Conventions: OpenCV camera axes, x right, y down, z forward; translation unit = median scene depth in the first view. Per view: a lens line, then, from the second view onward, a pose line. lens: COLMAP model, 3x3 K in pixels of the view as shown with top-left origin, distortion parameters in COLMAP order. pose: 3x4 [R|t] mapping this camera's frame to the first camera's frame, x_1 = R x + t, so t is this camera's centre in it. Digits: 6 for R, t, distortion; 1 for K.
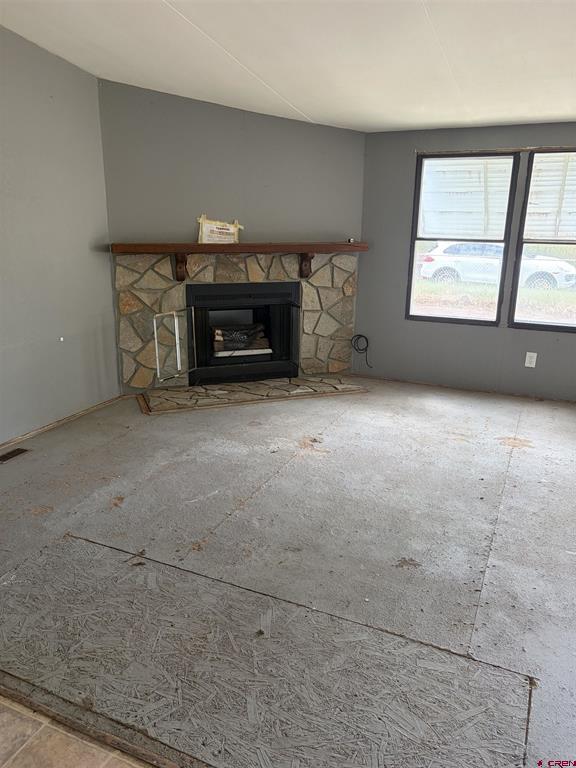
lens RADIAL K [[568.7, 0, 285.6], [0, 568.7, 376.5], [0, 0, 1]] dist [-0.011155, -0.015365]
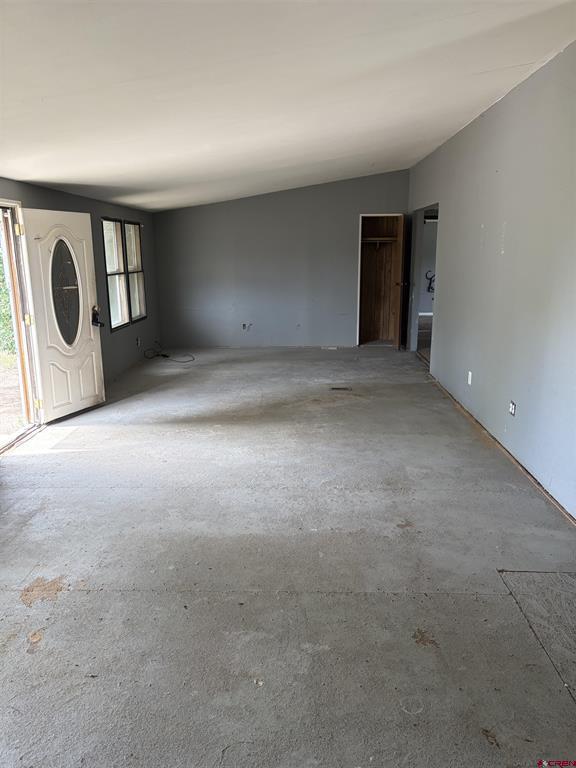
lens RADIAL K [[568.7, 0, 288.5], [0, 568.7, 384.7], [0, 0, 1]] dist [-0.011155, -0.015365]
pose [[-0.365802, -0.222307, 0.903753, -0.439732], [0.275355, 0.901730, 0.333262, -0.406385], [-0.889027, 0.370760, -0.268641, 1.264233]]
